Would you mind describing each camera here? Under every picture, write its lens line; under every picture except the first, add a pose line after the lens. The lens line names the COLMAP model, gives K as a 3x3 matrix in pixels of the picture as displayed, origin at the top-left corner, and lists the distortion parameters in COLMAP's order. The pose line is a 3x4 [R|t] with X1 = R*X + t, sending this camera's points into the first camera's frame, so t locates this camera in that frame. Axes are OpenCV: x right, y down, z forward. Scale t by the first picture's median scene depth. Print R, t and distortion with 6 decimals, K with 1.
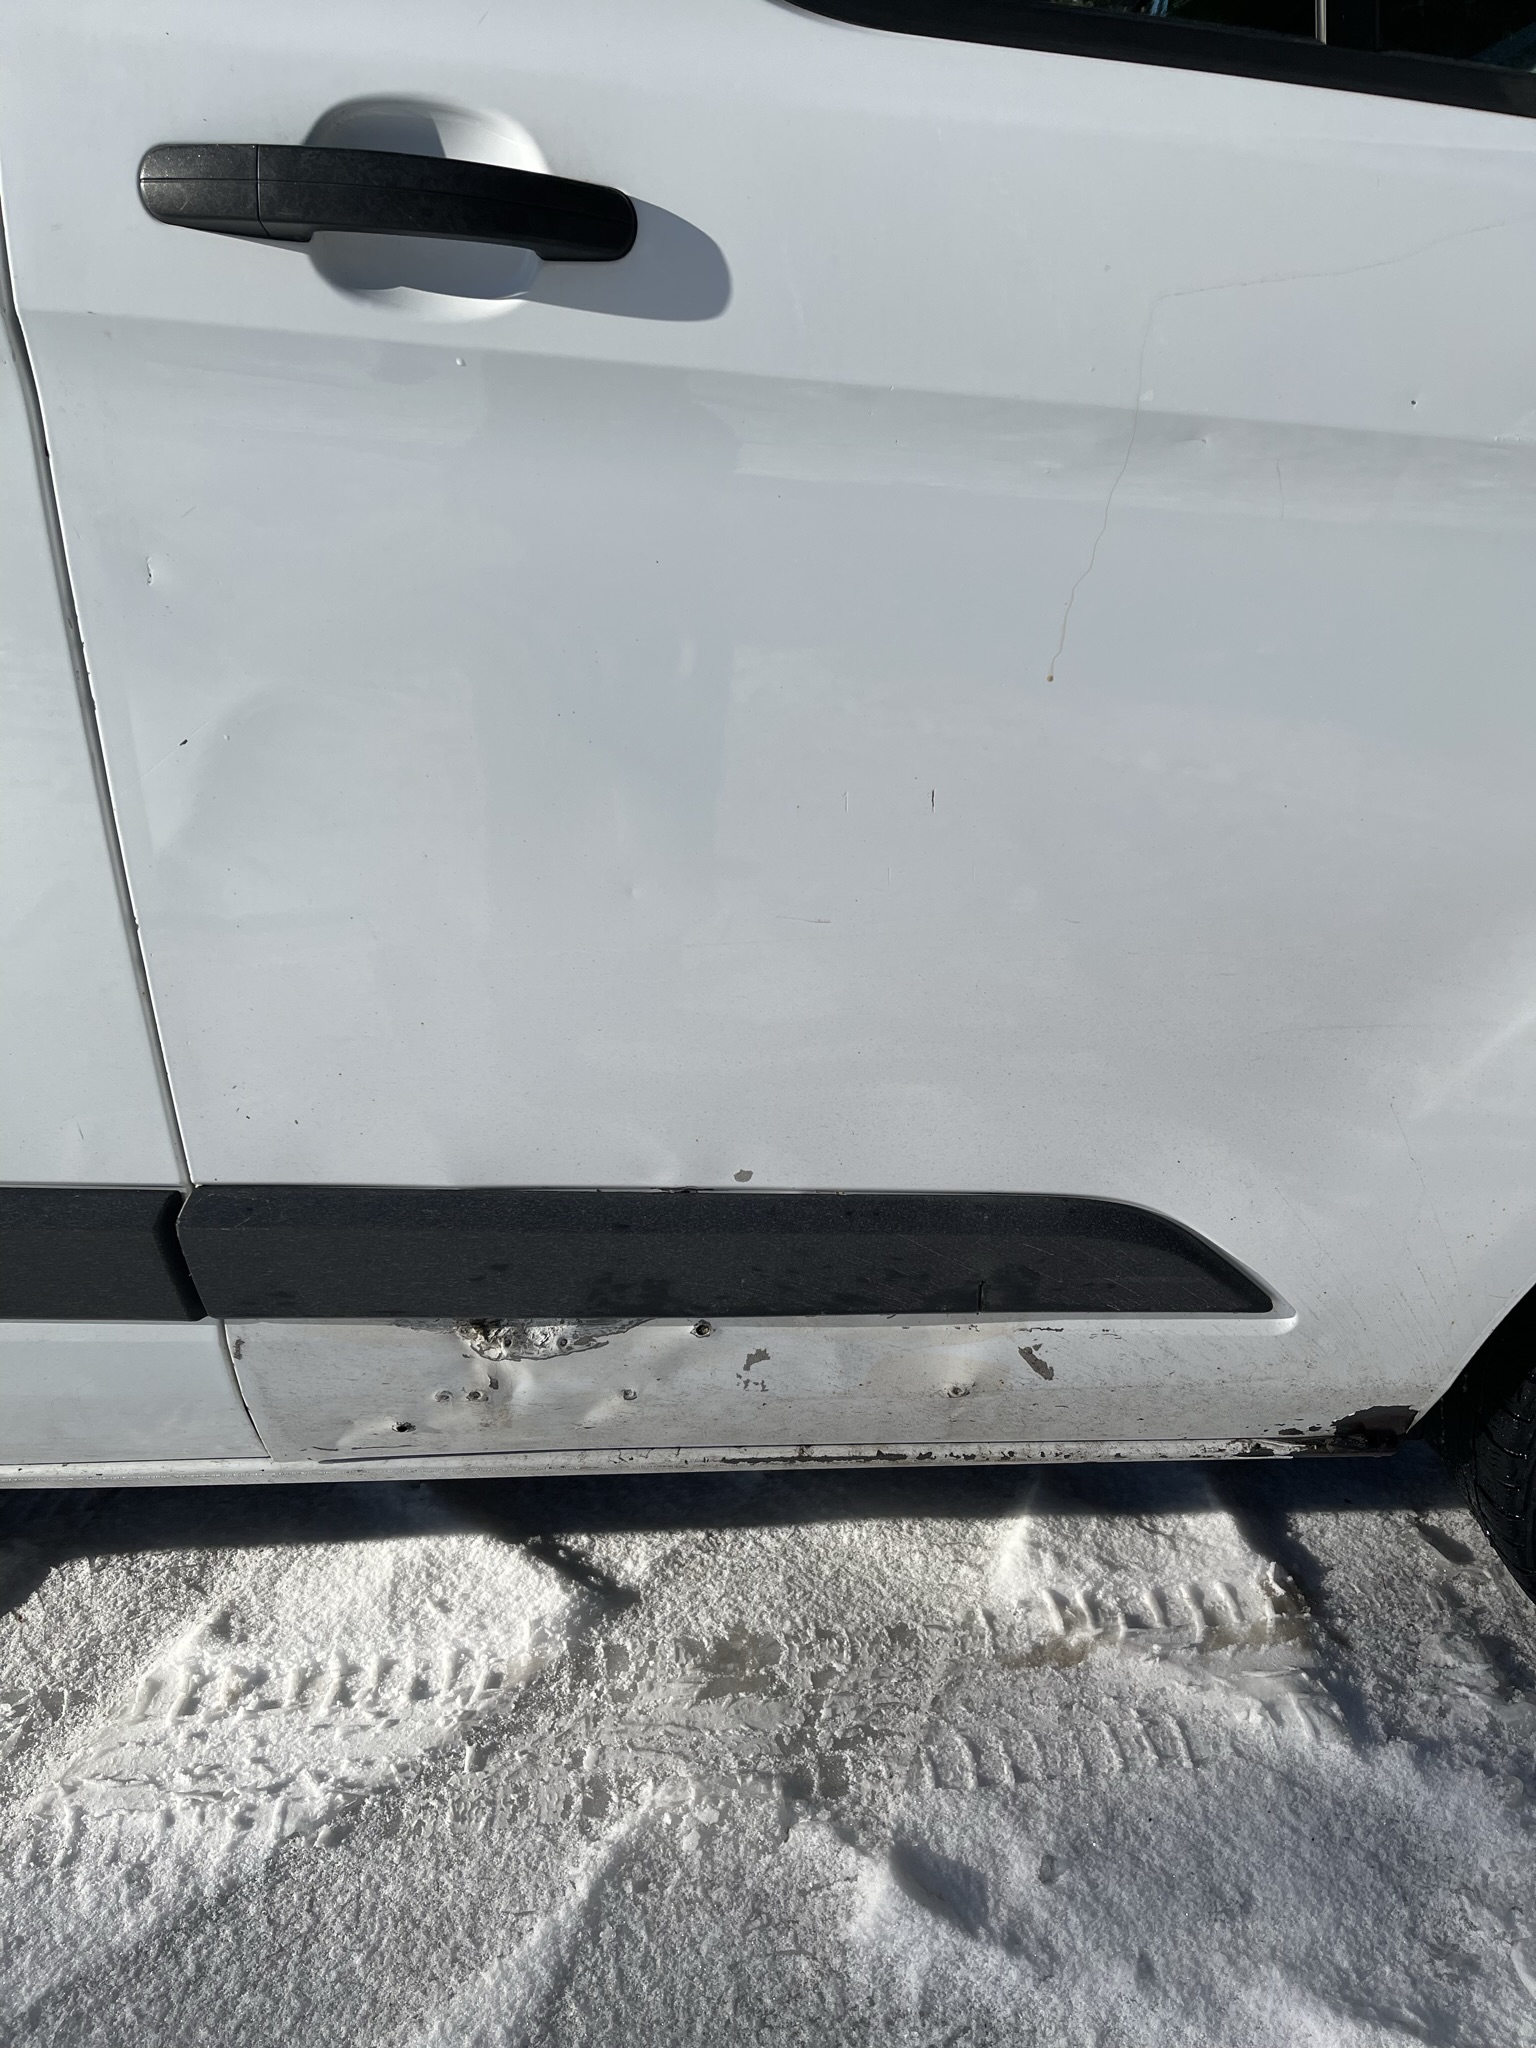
lens RADIAL K [[1542.1, 0, 764.9], [0, 1542.1, 1052.6], [0, 0, 1]] dist [0.096773, -0.147362]
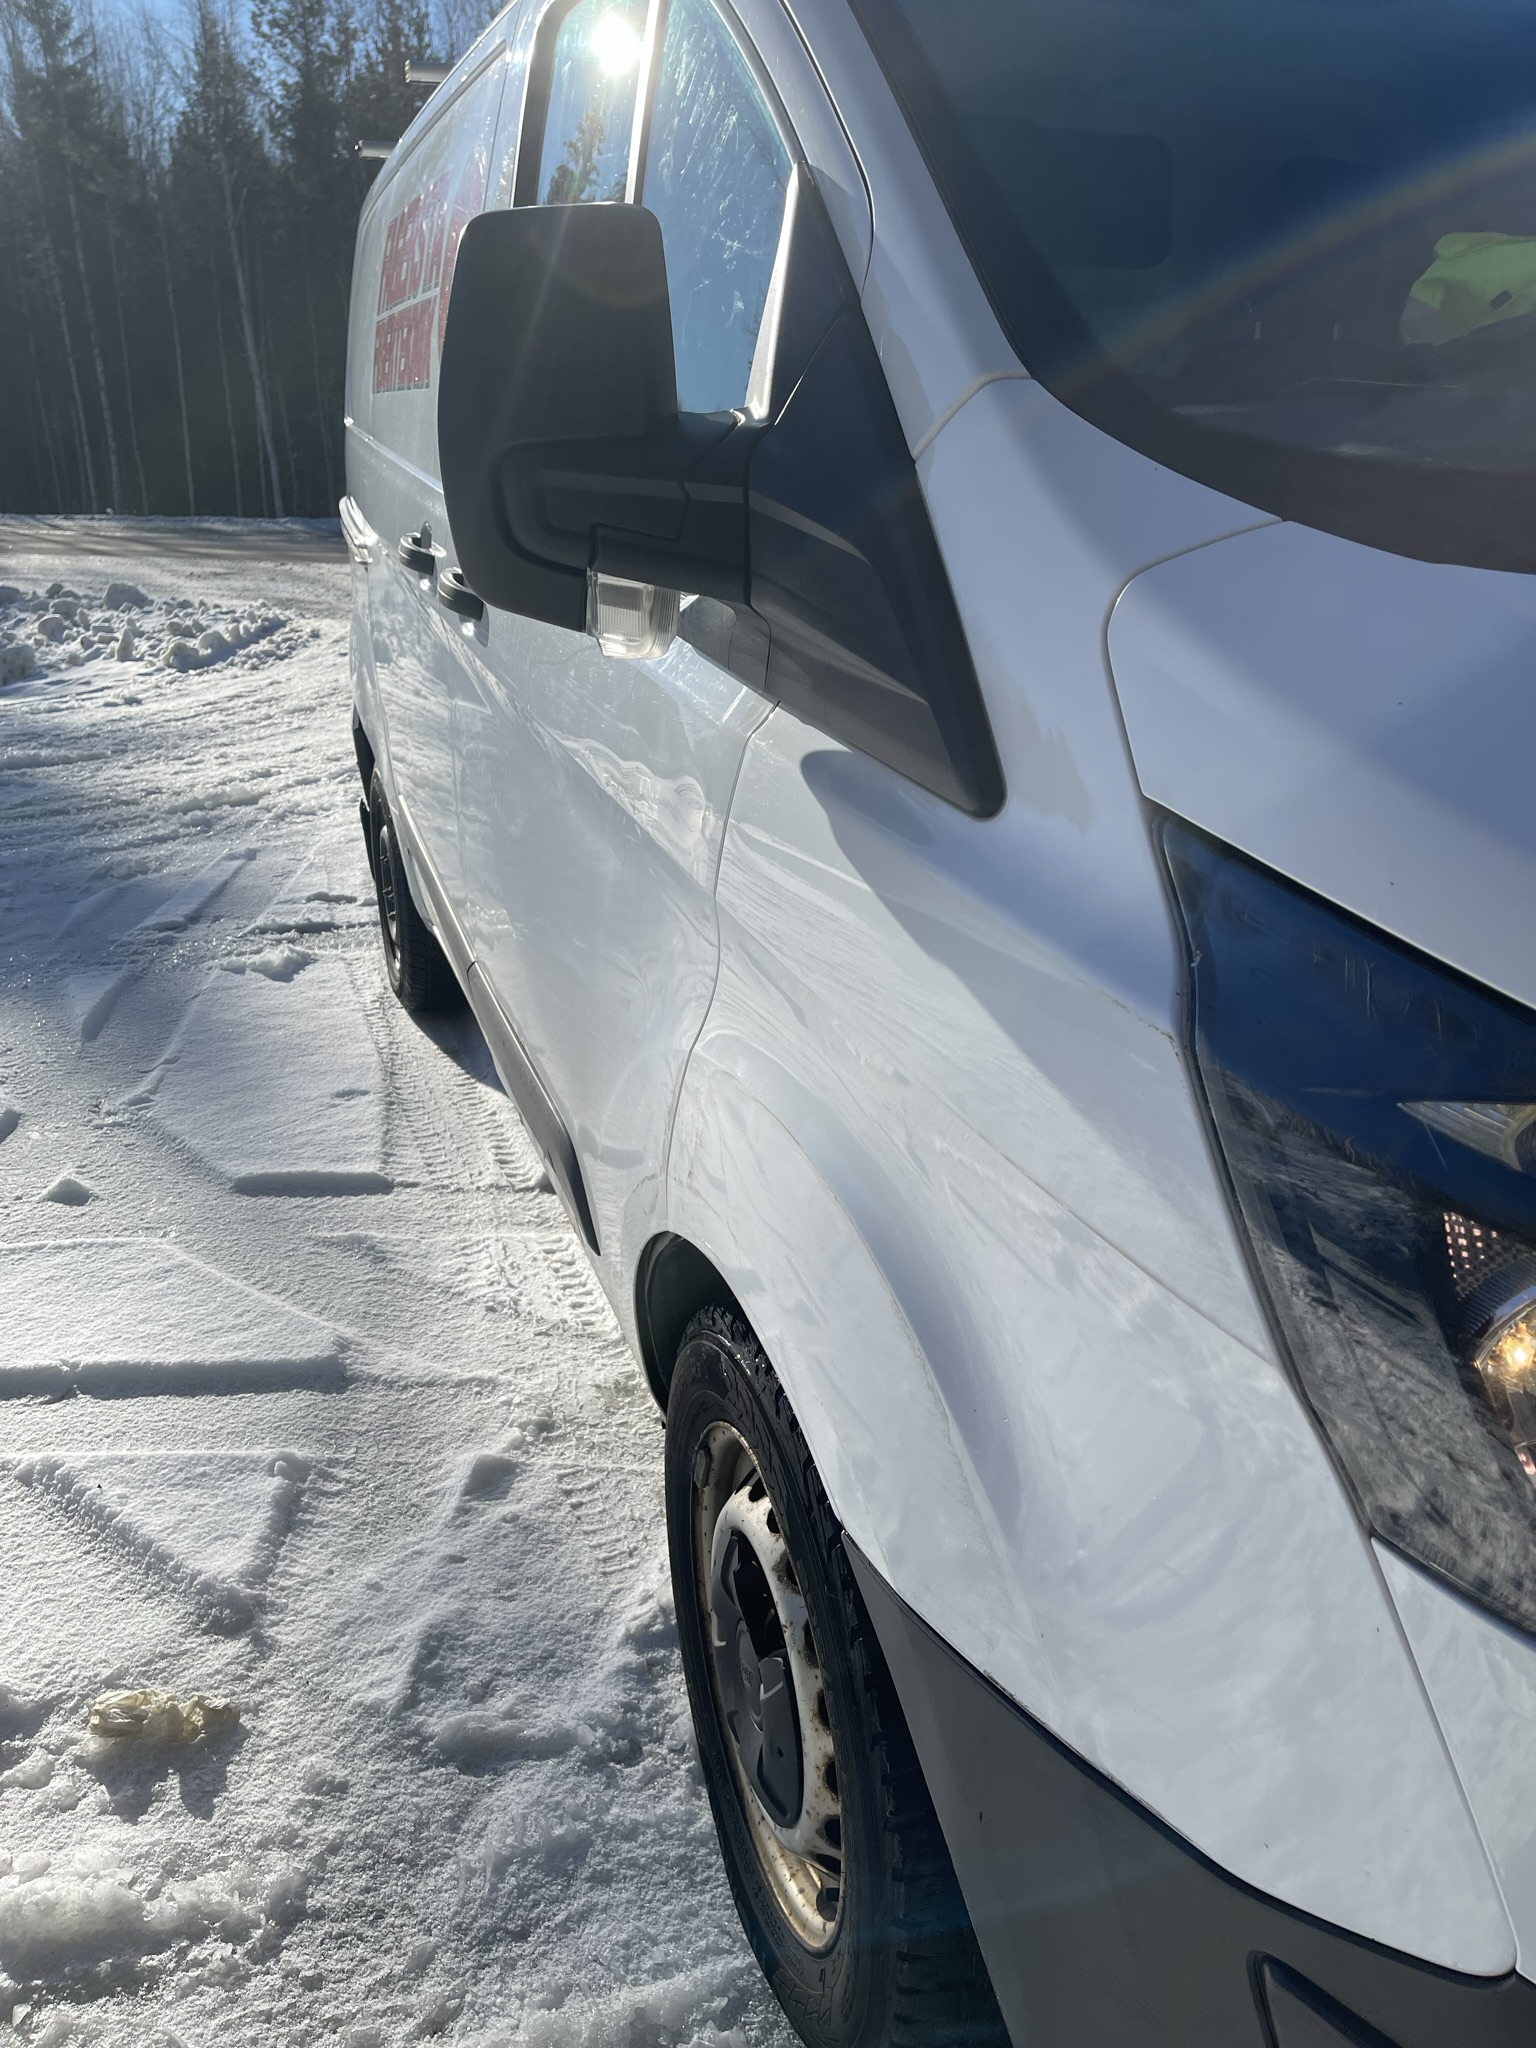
lens RADIAL K [[1542.1, 0, 764.9], [0, 1542.1, 1052.6], [0, 0, 1]] dist [0.096773, -0.147362]
pose [[0.281519, 0.353656, -0.892006, 1.533672], [-0.442397, 0.872745, 0.206398, -0.376851], [0.851488, 0.336516, 0.402151, 0.372995]]
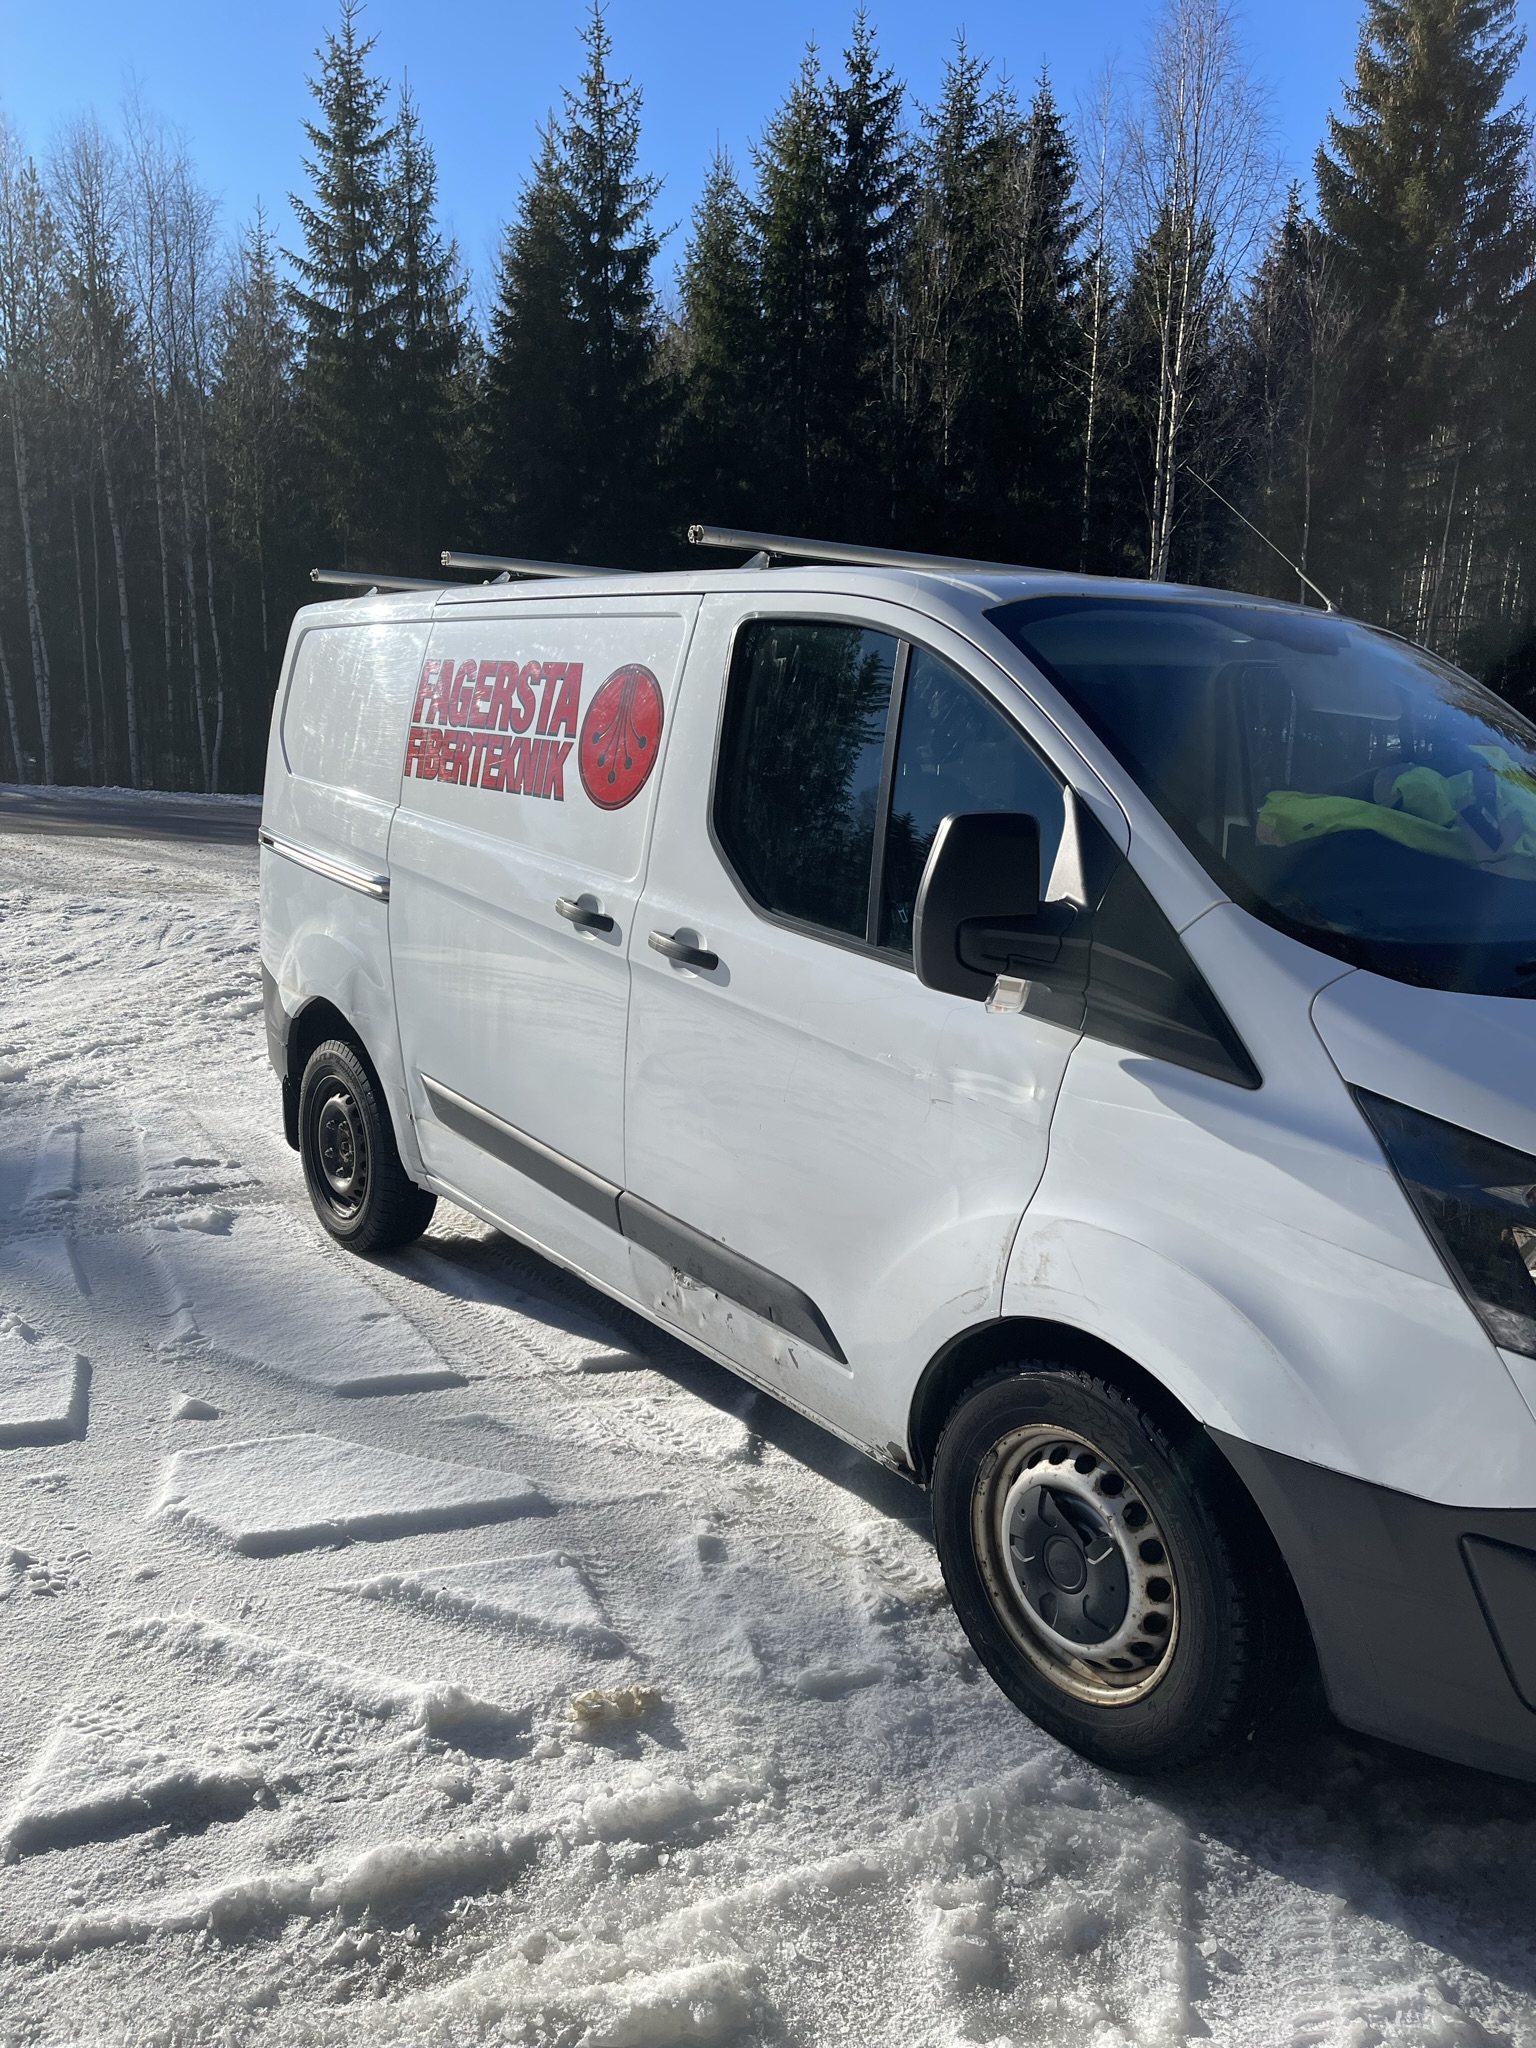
lens RADIAL K [[1542.1, 0, 764.9], [0, 1542.1, 1052.6], [0, 0, 1]] dist [0.096773, -0.147362]
pose [[0.568420, 0.198789, -0.798362, 1.928945], [-0.417300, 0.905949, -0.071533, -0.053854], [0.709055, 0.373817, 0.597914, -0.718829]]
